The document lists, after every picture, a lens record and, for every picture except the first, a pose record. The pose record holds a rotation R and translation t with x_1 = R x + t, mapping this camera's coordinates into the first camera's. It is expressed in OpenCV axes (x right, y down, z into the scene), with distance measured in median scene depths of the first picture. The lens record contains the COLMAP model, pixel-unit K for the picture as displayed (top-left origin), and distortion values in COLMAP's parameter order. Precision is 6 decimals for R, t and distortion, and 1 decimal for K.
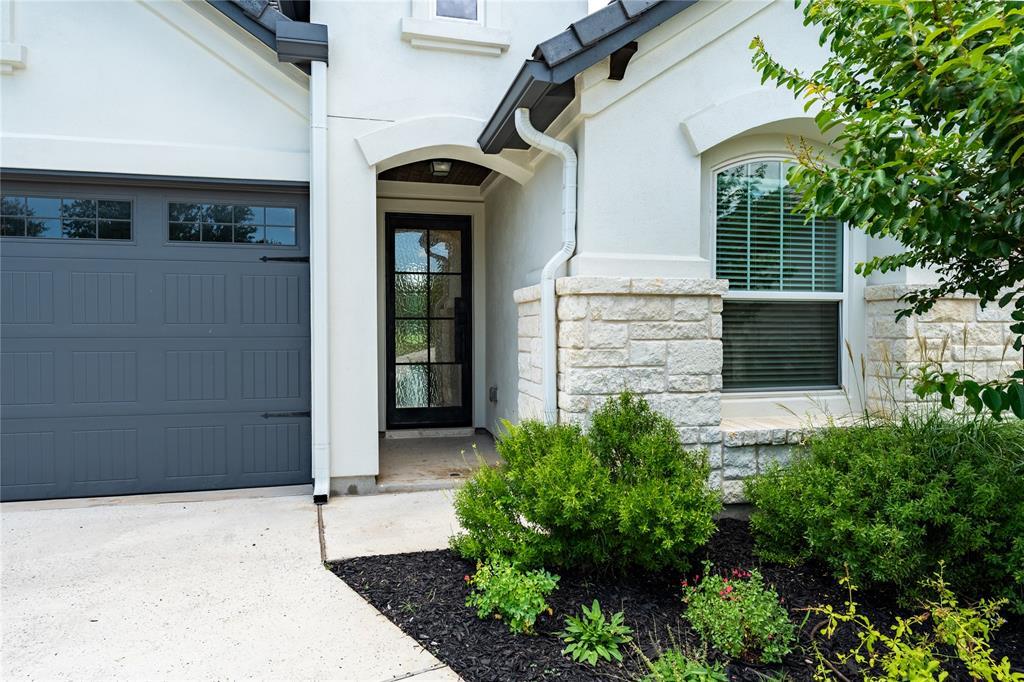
lens RADIAL K [[616.9, 0, 512.0], [0, 616.9, 341.0], [0, 0, 1]] dist [-0.001133, 0.000021]
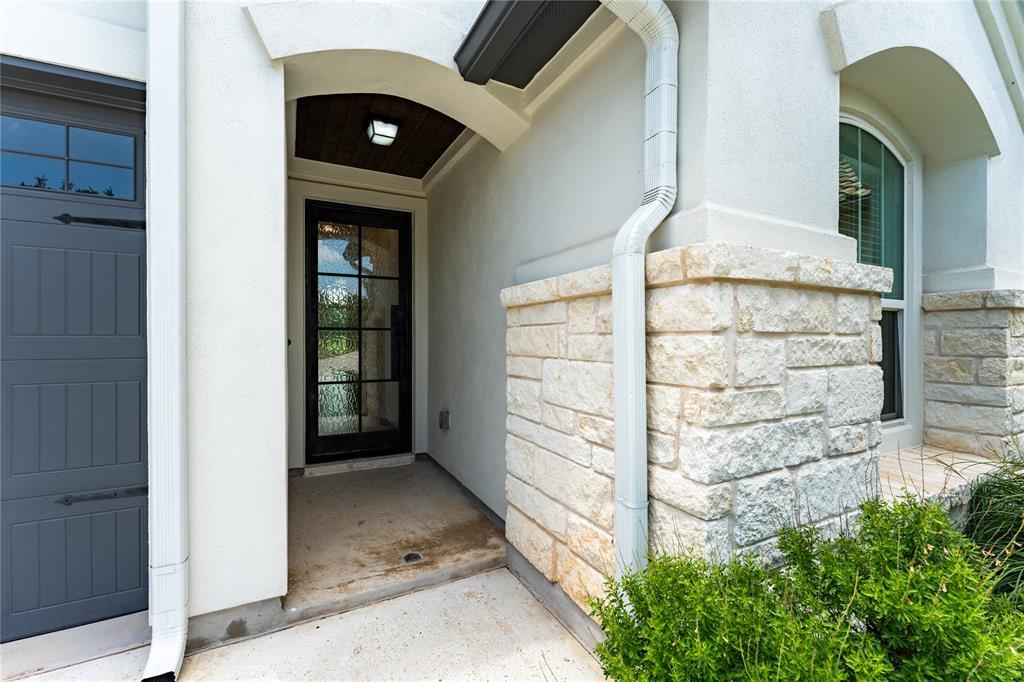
lens RADIAL K [[430.0, 0, 512.0], [0, 430.0, 341.0], [0, 0, 1]] dist [-0.001099, -0.000400]
pose [[0.971656, 0.001238, 0.236396, -0.108398], [0.001830, 0.999917, -0.012759, -0.018030], [-0.236392, 0.012830, 0.971573, 0.565076]]
